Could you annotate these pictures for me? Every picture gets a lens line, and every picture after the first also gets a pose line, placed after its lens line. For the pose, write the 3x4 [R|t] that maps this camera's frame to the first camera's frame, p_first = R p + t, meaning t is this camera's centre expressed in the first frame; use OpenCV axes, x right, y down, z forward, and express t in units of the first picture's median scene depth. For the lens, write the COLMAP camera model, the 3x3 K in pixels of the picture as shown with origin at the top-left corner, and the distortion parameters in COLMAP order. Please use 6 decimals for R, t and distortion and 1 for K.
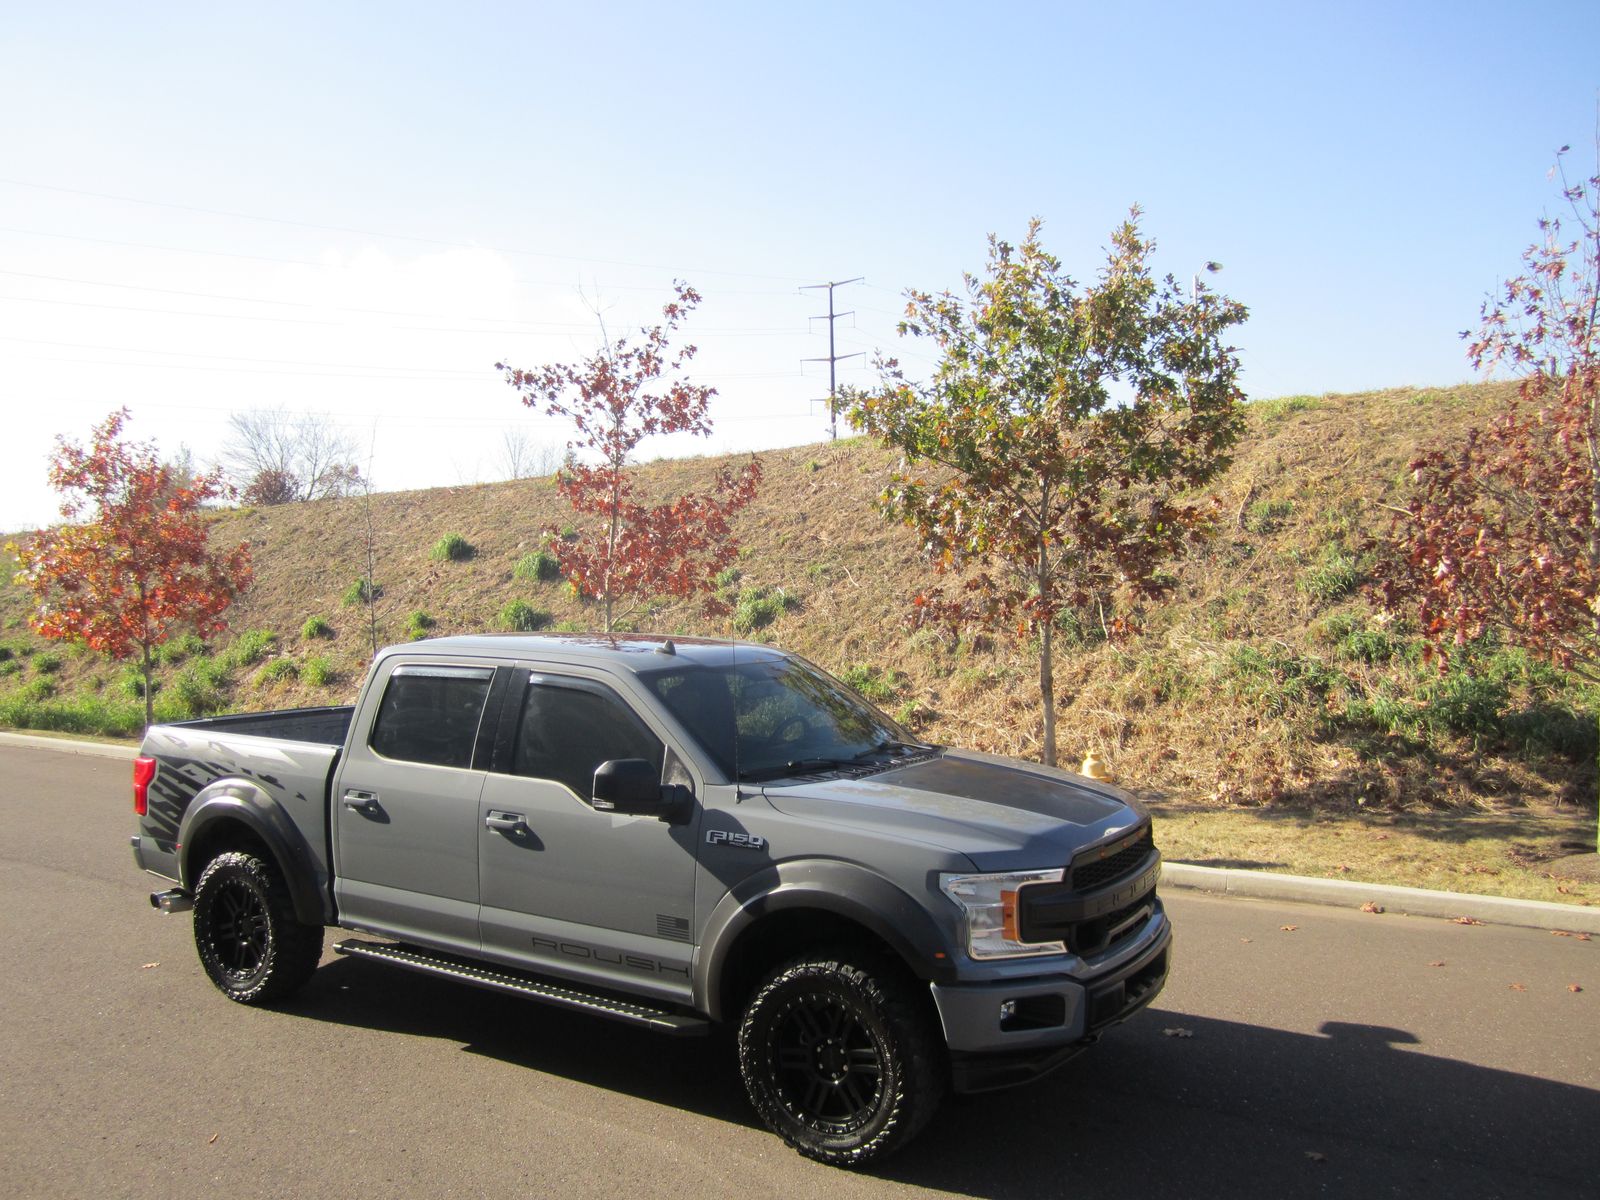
lens RADIAL K [[1329.1, 0, 798.4], [0, 1329.1, 615.5], [0, 0, 1]] dist [-0.063012, 0.020672]
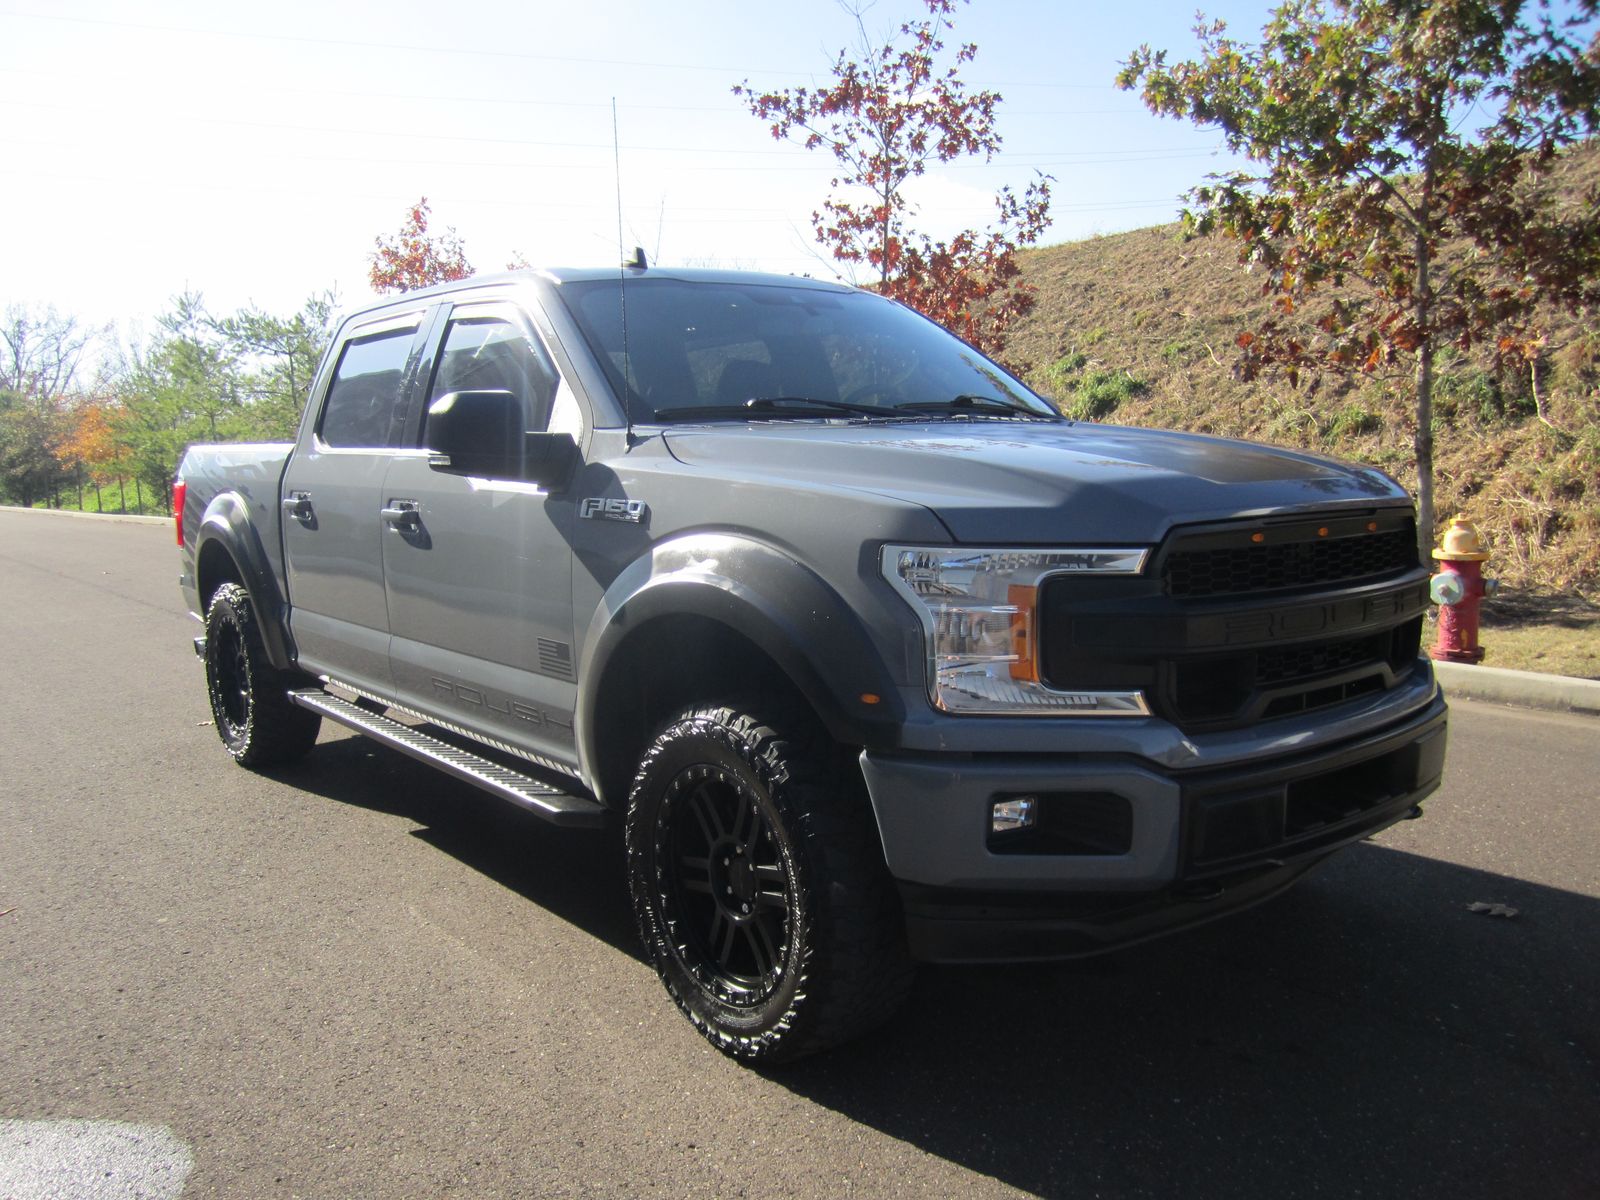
lens RADIAL K [[1329.1, 0, 784.7], [0, 1329.1, 619.8], [0, 0, 1]] dist [-0.063012, 0.020672]
pose [[0.944305, 0.031030, -0.327606, 0.155457], [0.005799, 0.993821, 0.110847, 0.106377], [0.329021, -0.106574, 0.938289, 0.316972]]
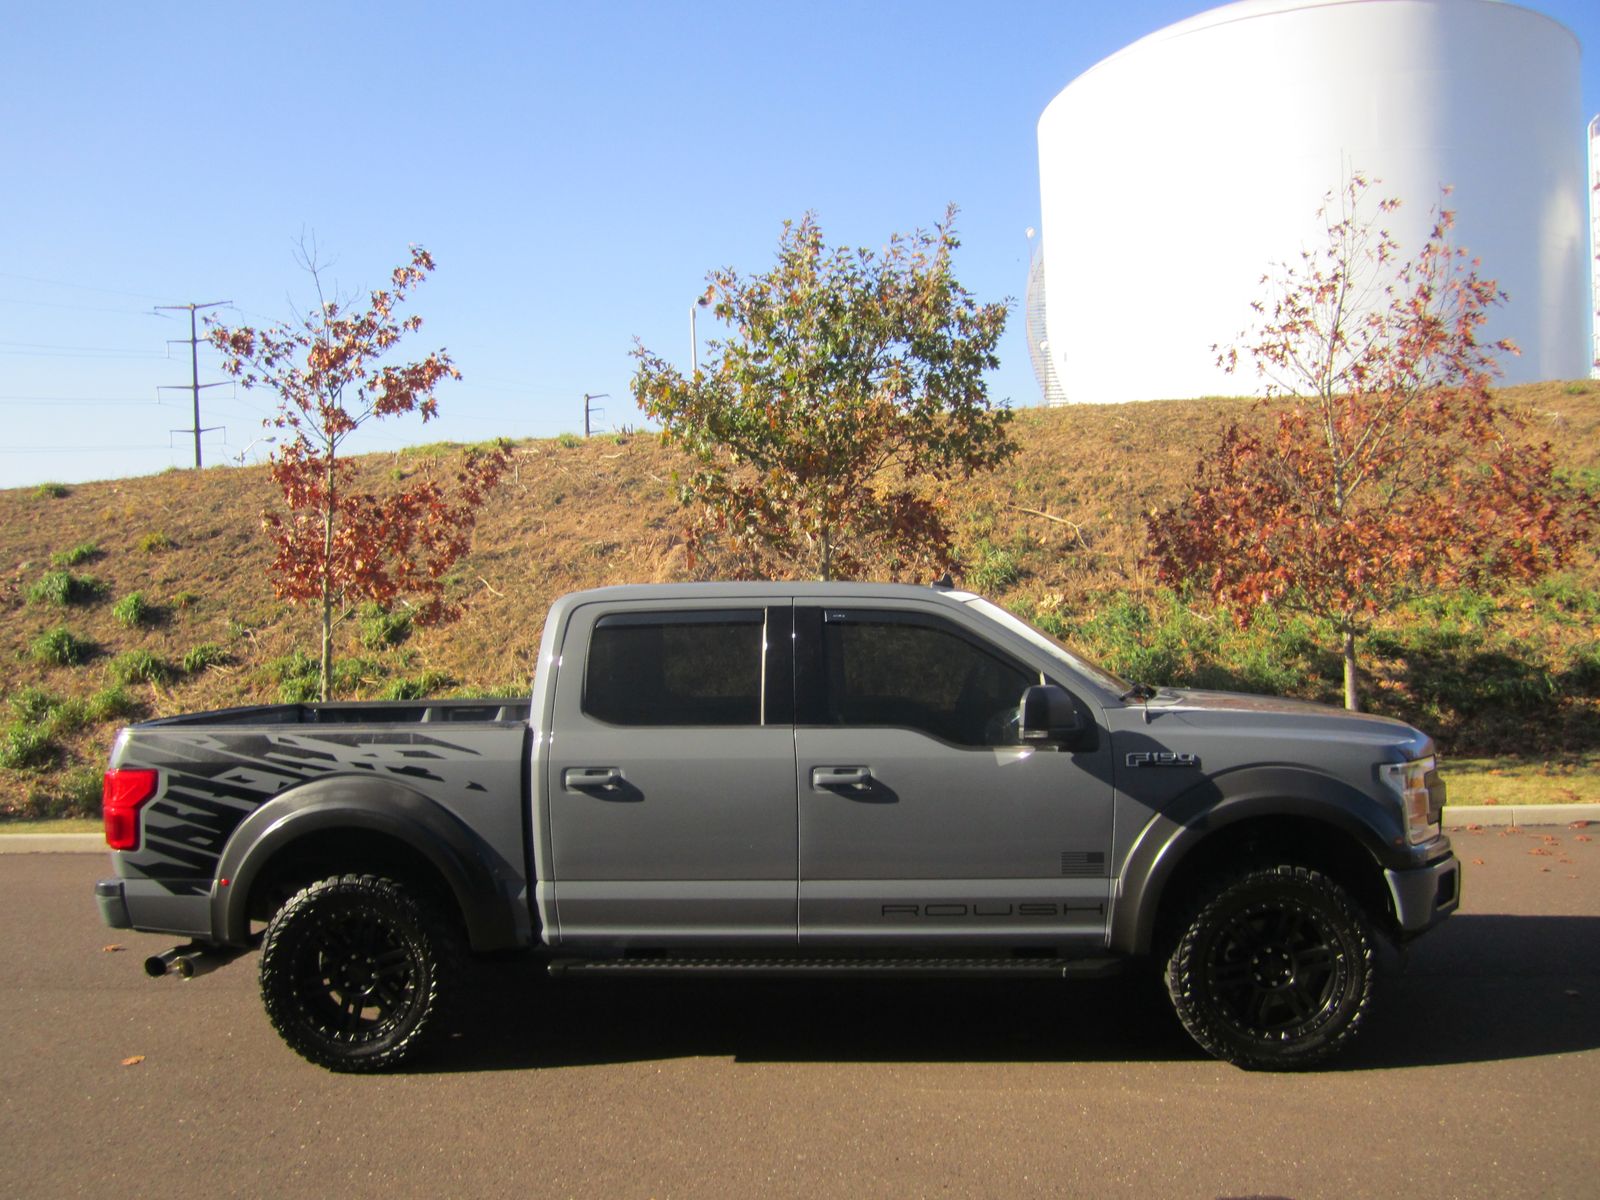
lens RADIAL K [[1329.1, 0, 793.6], [0, 1329.1, 625.3], [0, 0, 1]] dist [-0.063012, 0.020672]
pose [[0.889367, -0.028892, 0.456281, -0.496948], [0.040515, 0.999055, -0.015710, 0.054155], [-0.455396, 0.032458, 0.889697, 0.186610]]
